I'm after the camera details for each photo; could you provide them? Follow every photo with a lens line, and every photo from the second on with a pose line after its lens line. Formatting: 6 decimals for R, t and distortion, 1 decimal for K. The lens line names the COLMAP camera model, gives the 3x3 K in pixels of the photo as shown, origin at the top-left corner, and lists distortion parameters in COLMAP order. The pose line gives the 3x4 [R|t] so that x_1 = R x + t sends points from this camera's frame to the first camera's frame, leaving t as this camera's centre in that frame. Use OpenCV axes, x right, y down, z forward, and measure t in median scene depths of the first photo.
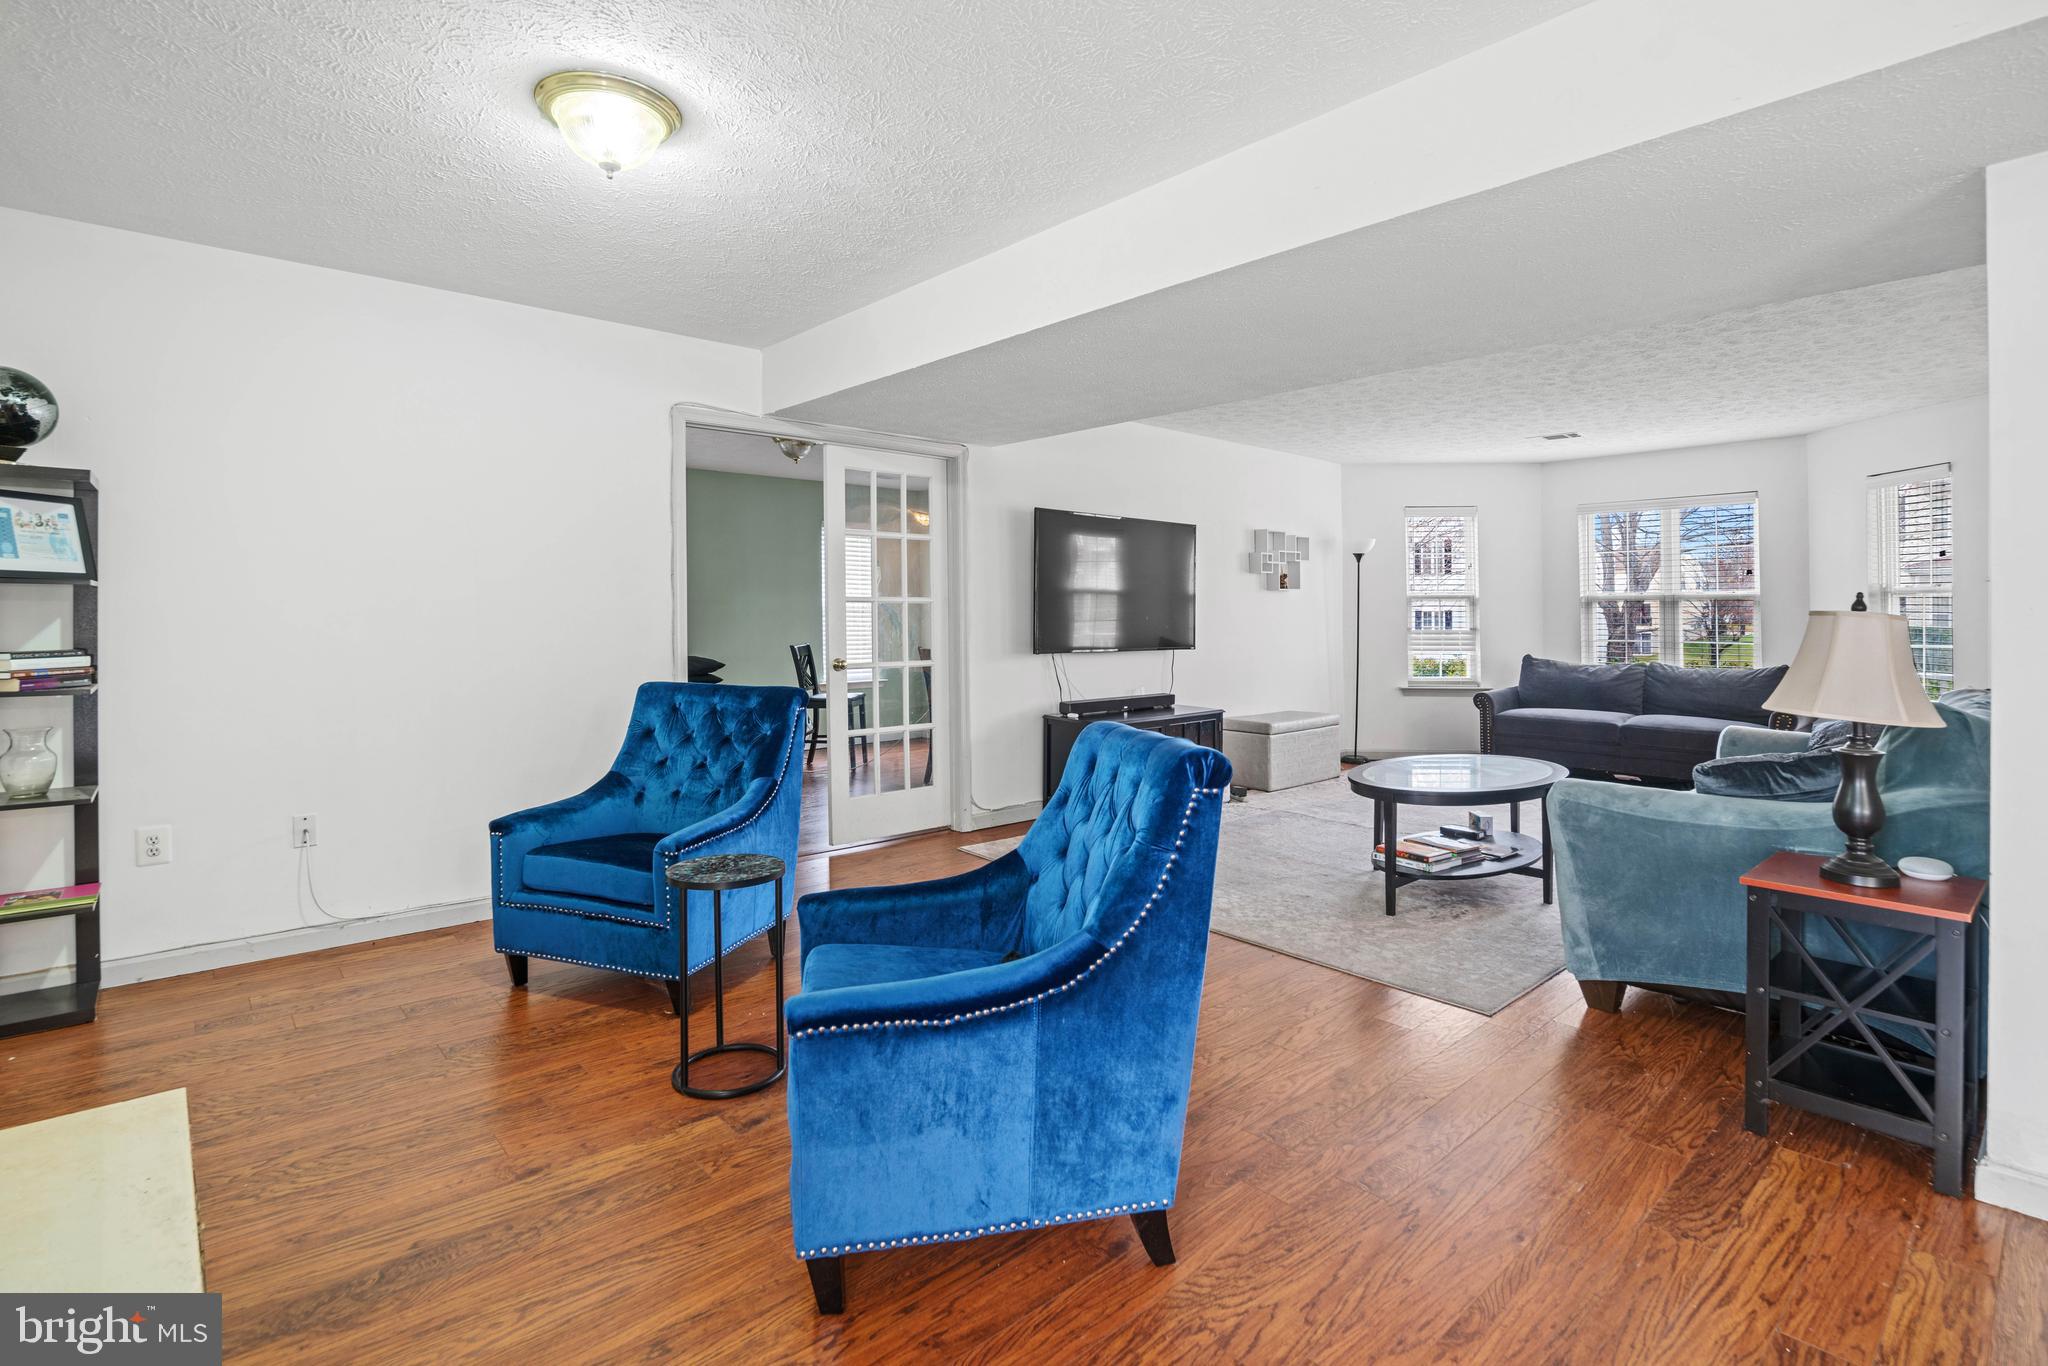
lens RADIAL K [[976.5, 0, 1022.3], [0, 976.5, 589.7], [0, 0, 1]] dist [-0.026450, 0.002669]
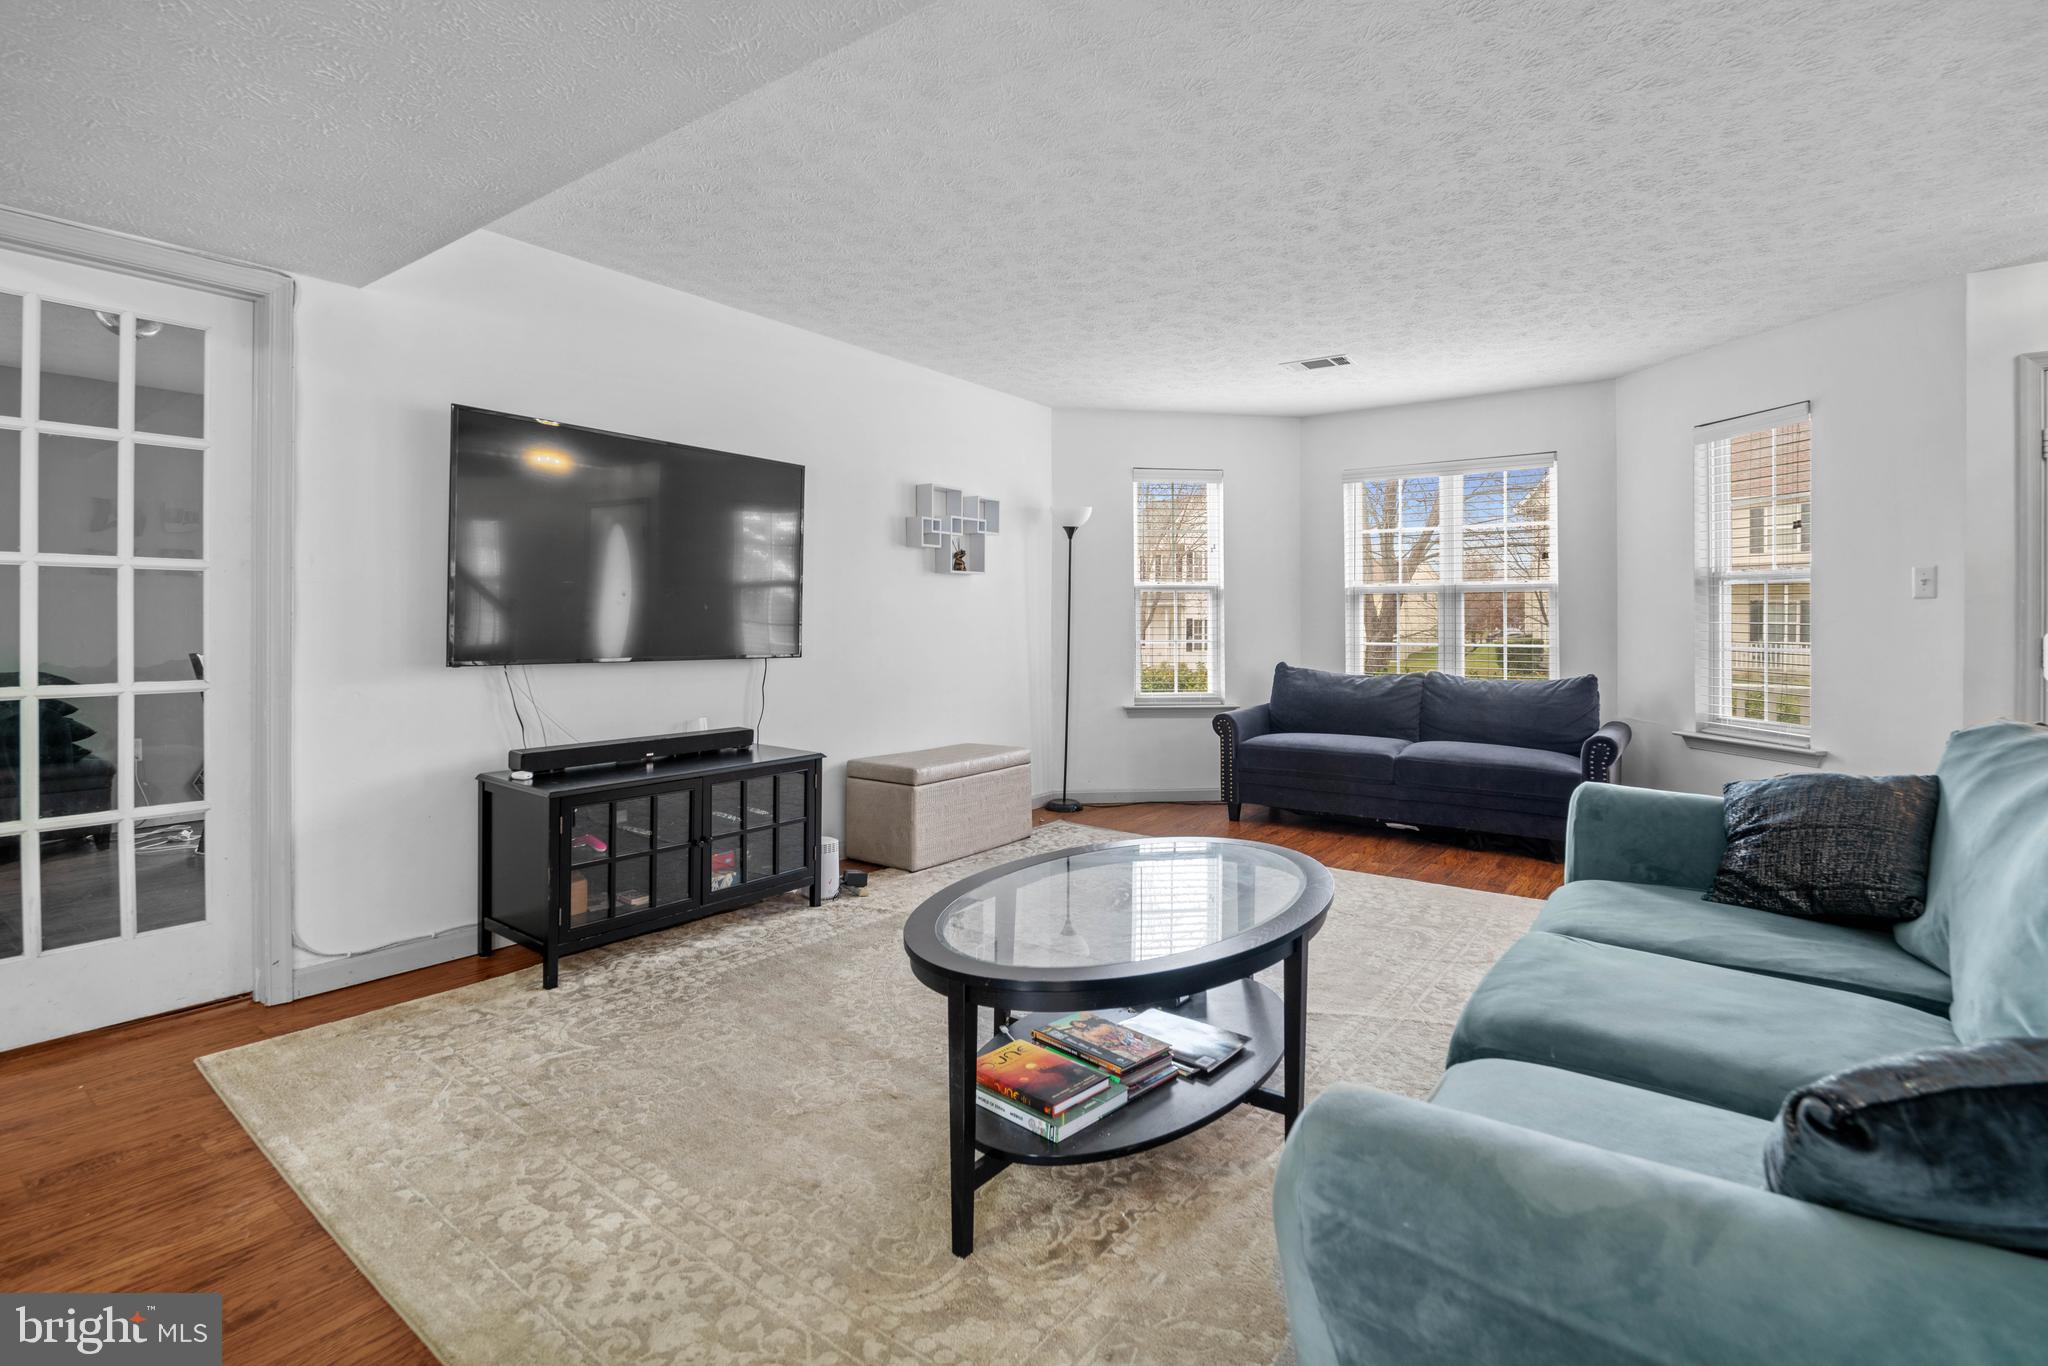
lens RADIAL K [[976.5, 0, 1022.5], [0, 976.5, 610.6], [0, 0, 1]] dist [-0.026450, 0.002669]
pose [[0.977971, 0.004598, 0.208690, 0.181213], [-0.007244, 0.999903, 0.011919, 0.020787], [-0.208615, -0.013168, 0.977909, 0.327499]]
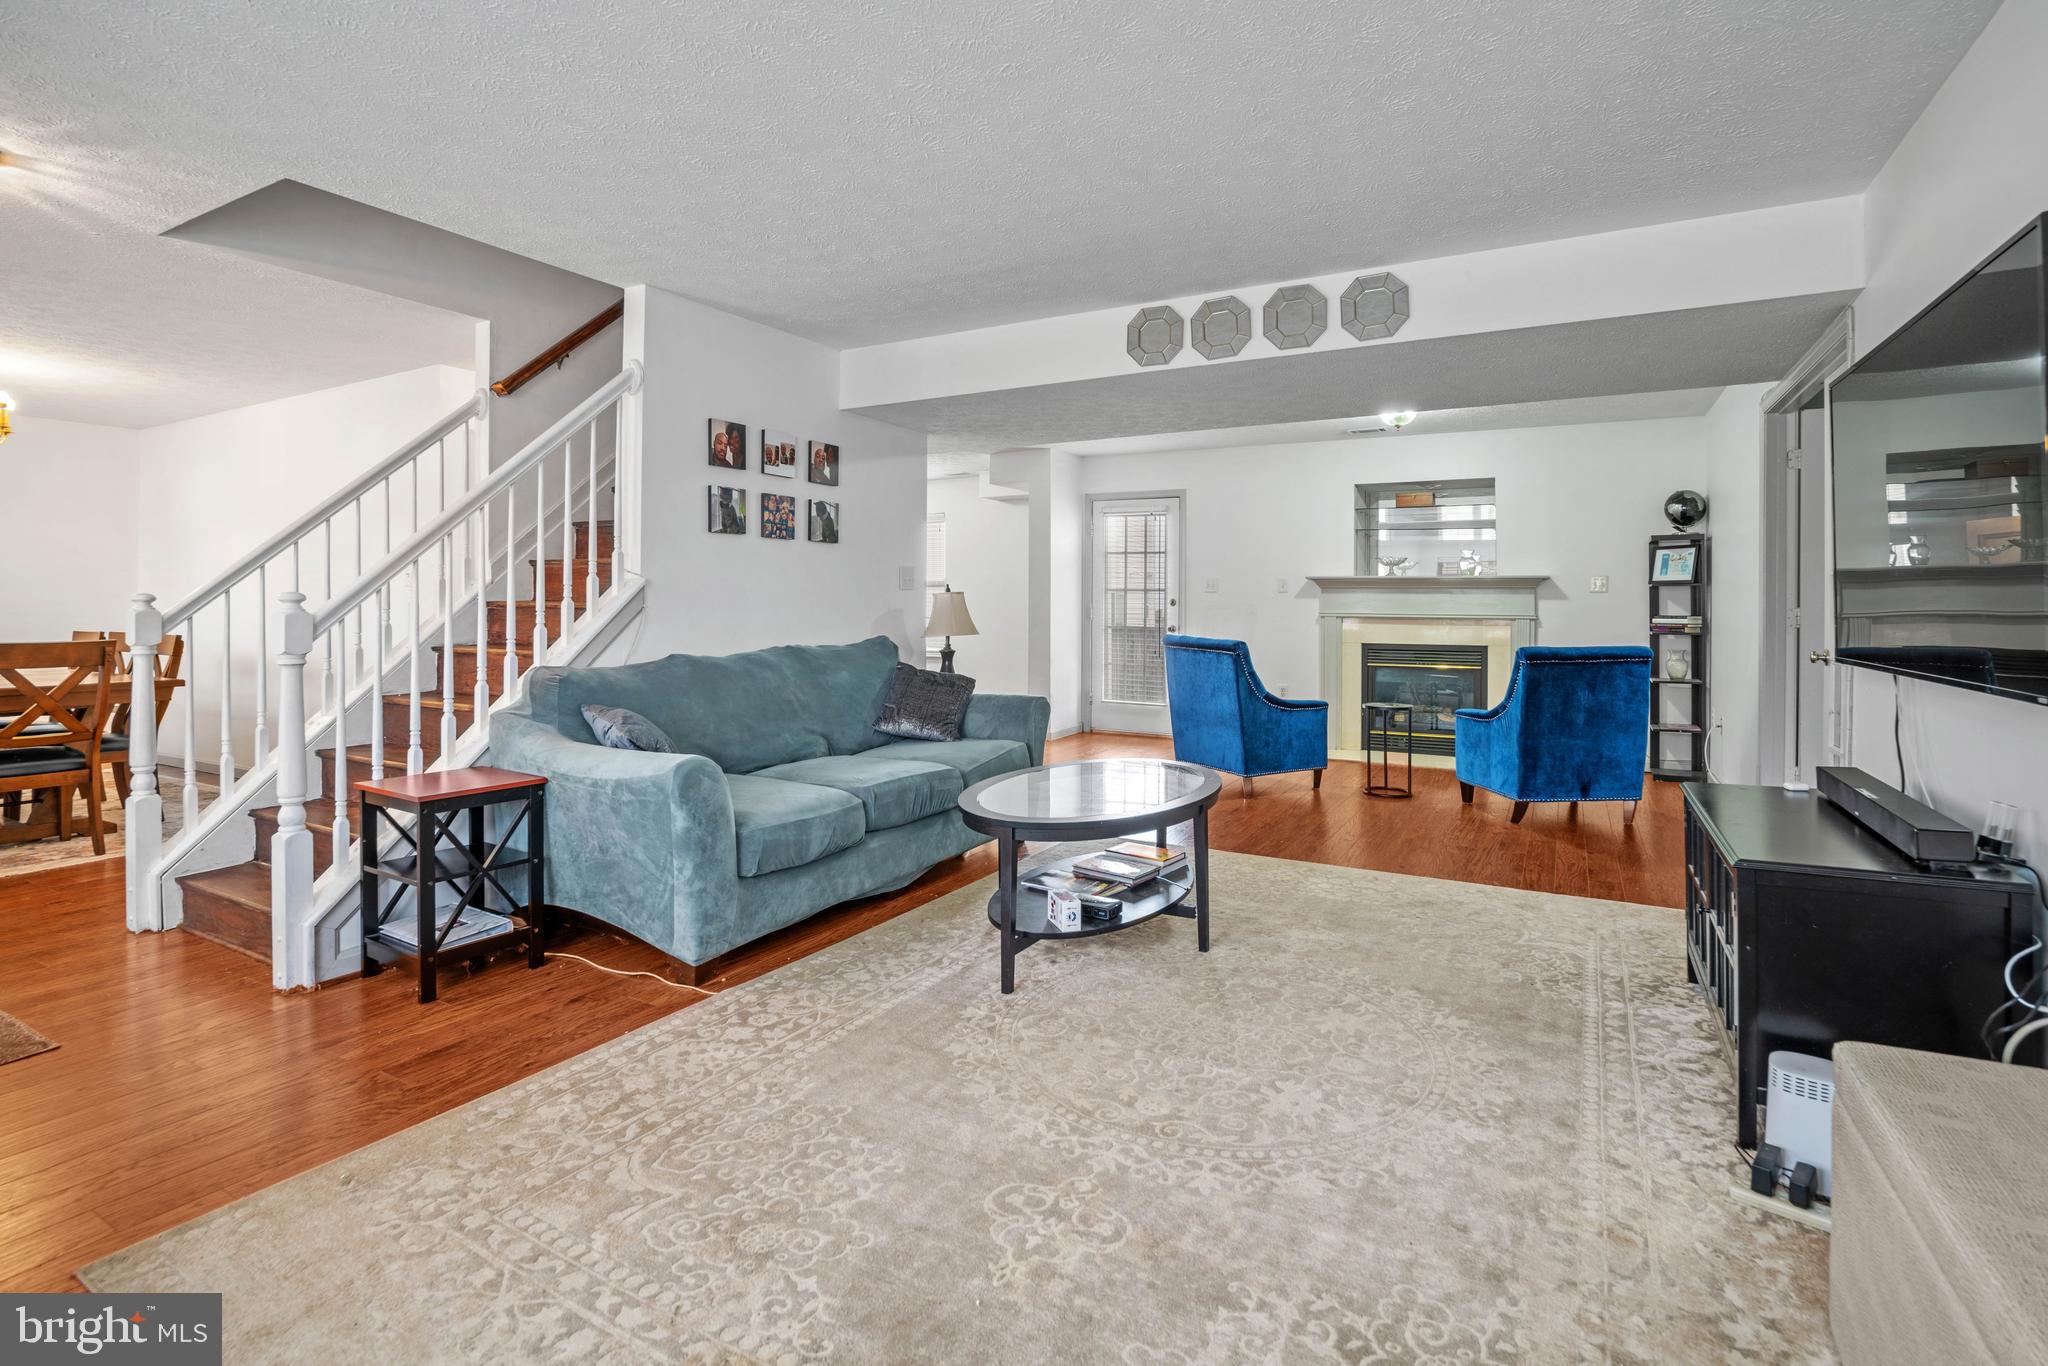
lens RADIAL K [[976.5, 0, 1042.3], [0, 976.5, 596.8], [0, 0, 1]] dist [-0.026450, 0.002669]
pose [[-0.938175, -0.009398, -0.346033, 0.493389], [0.002191, 0.999450, -0.033086, 0.038830], [0.346154, -0.031798, -0.937639, 1.114203]]
